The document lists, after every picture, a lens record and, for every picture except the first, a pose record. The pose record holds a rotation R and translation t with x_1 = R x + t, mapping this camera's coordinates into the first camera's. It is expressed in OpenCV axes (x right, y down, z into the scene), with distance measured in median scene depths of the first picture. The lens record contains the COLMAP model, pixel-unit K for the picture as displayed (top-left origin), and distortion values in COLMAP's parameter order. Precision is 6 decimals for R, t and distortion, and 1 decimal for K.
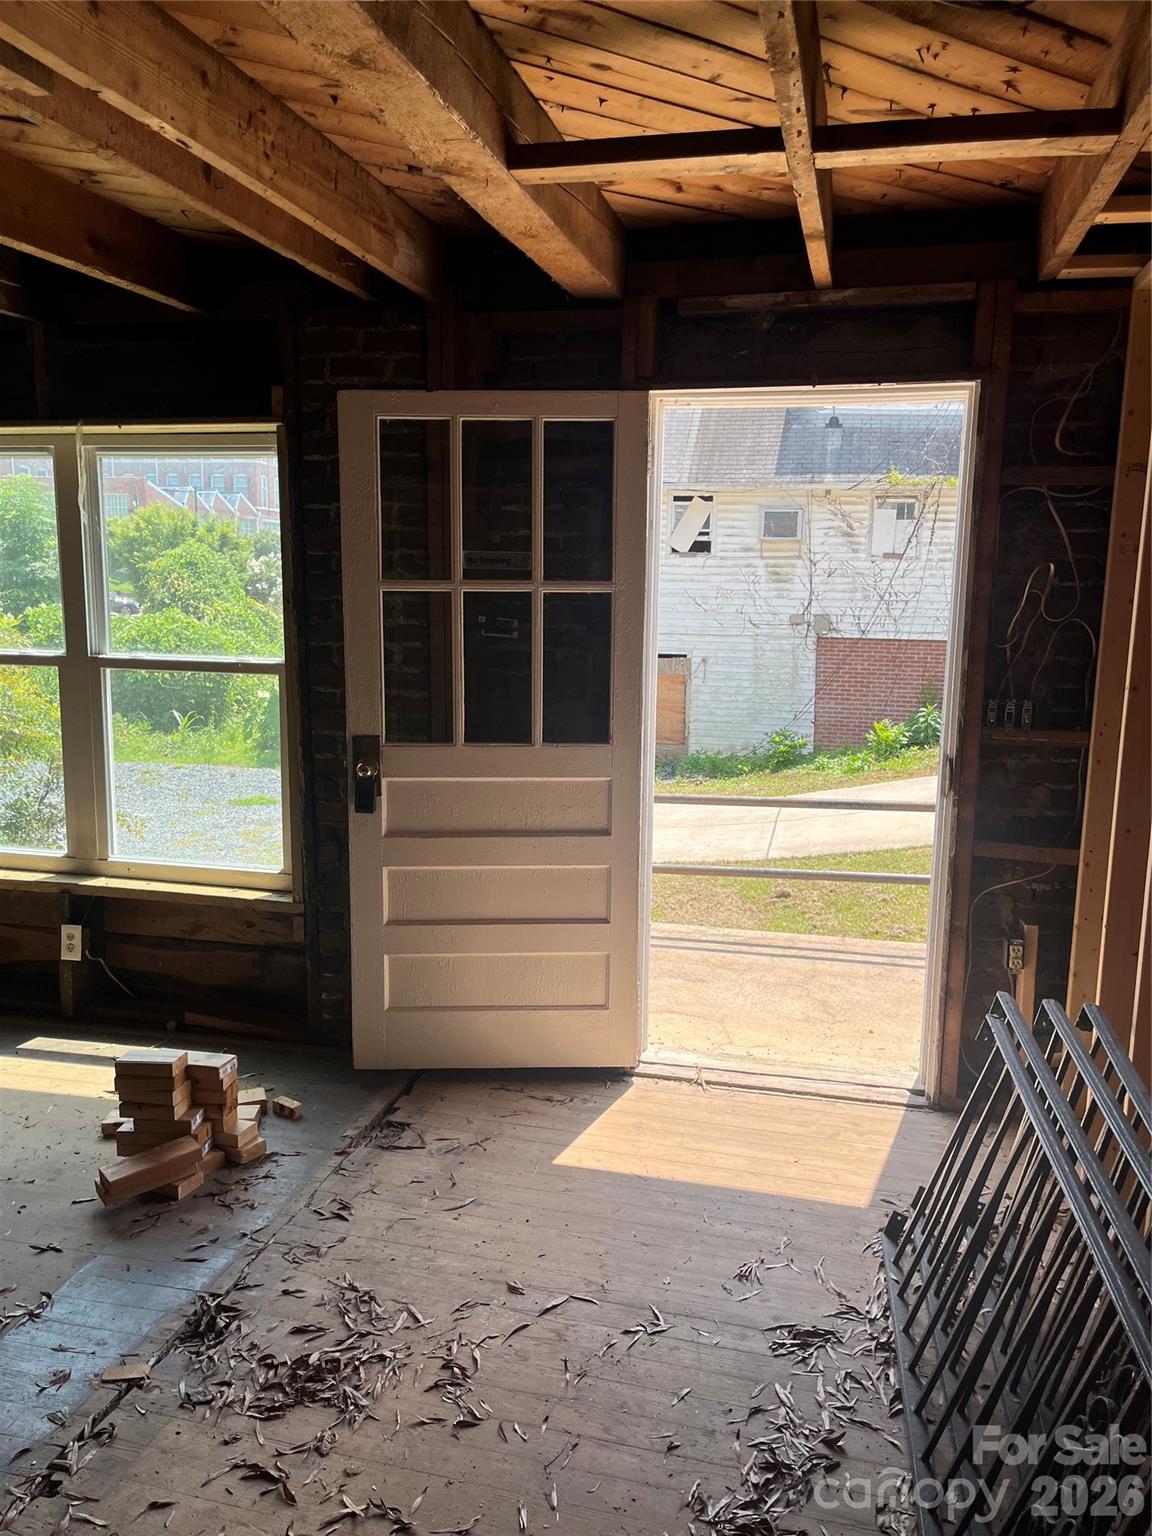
lens RADIAL K [[1218.0, 0, 576.0], [0, 1218.0, 768.0], [0, 0, 1]] dist [0.058641, 0.000805]
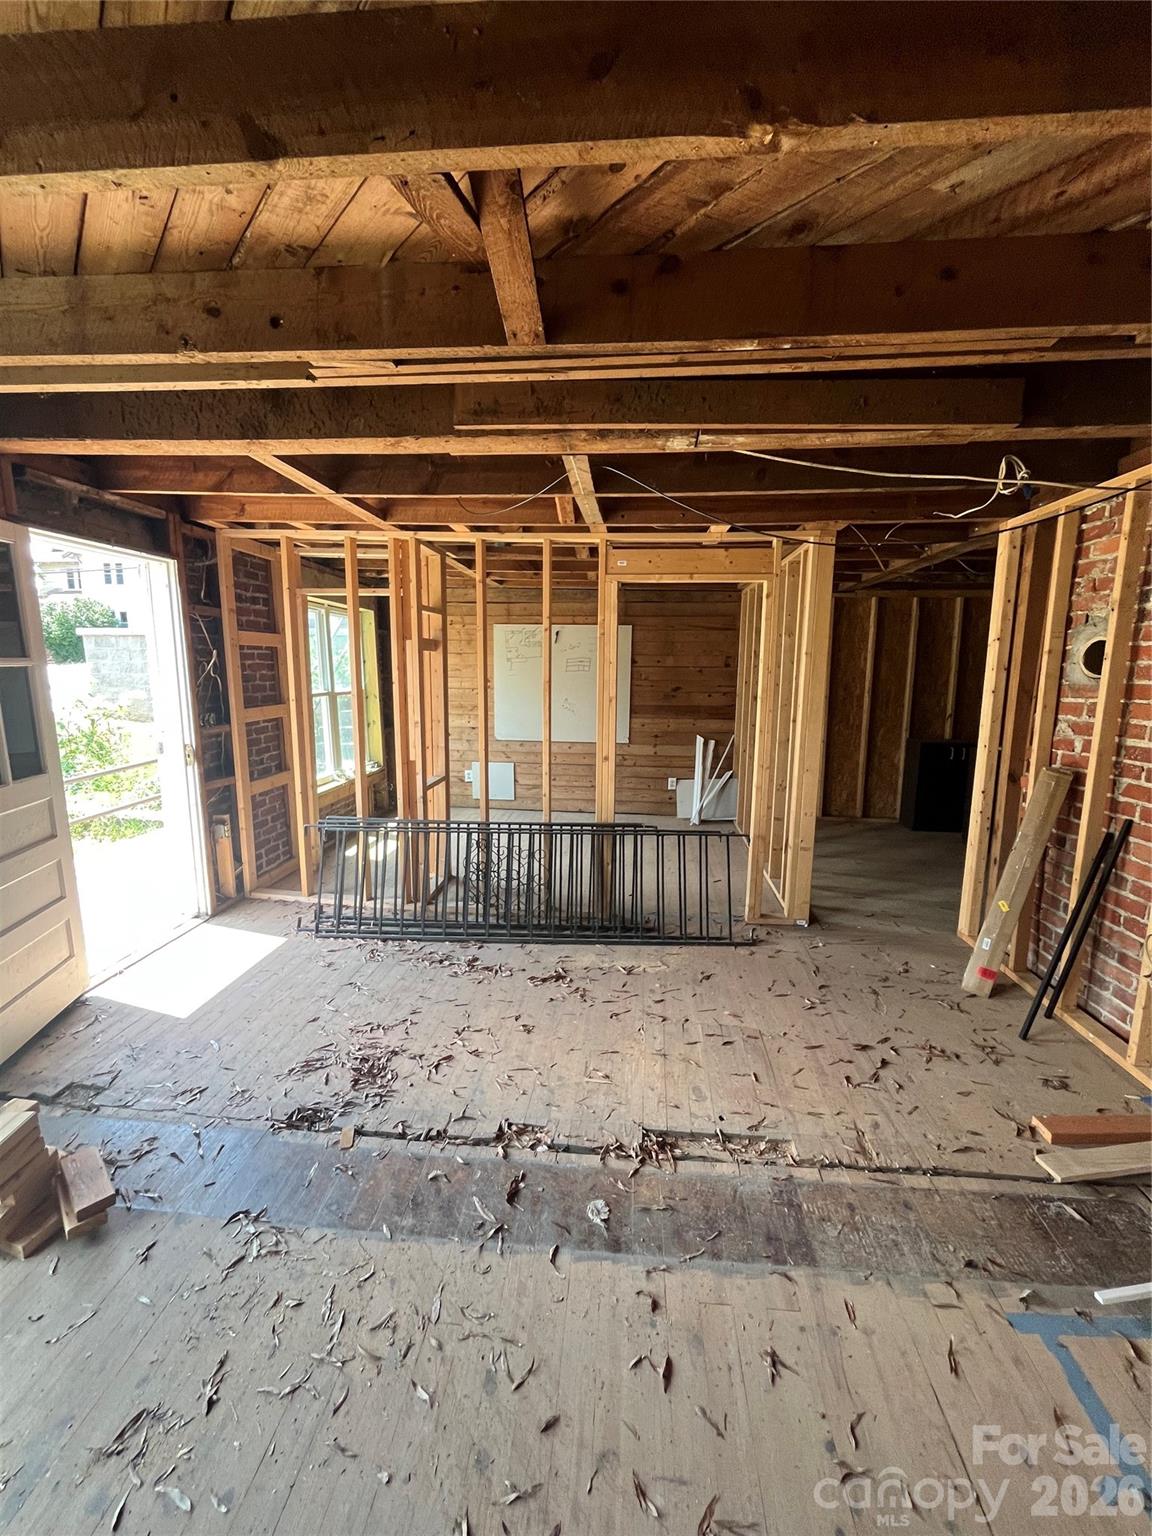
lens RADIAL K [[619.5, 0, 576.0], [0, 619.5, 768.0], [0, 0, 1]] dist [0.000105, 0.000287]
pose [[-0.144529, -0.170756, 0.974656, -0.846321], [0.170730, 0.965921, 0.194543, -0.067360], [-0.974660, 0.194520, -0.110450, 0.535235]]
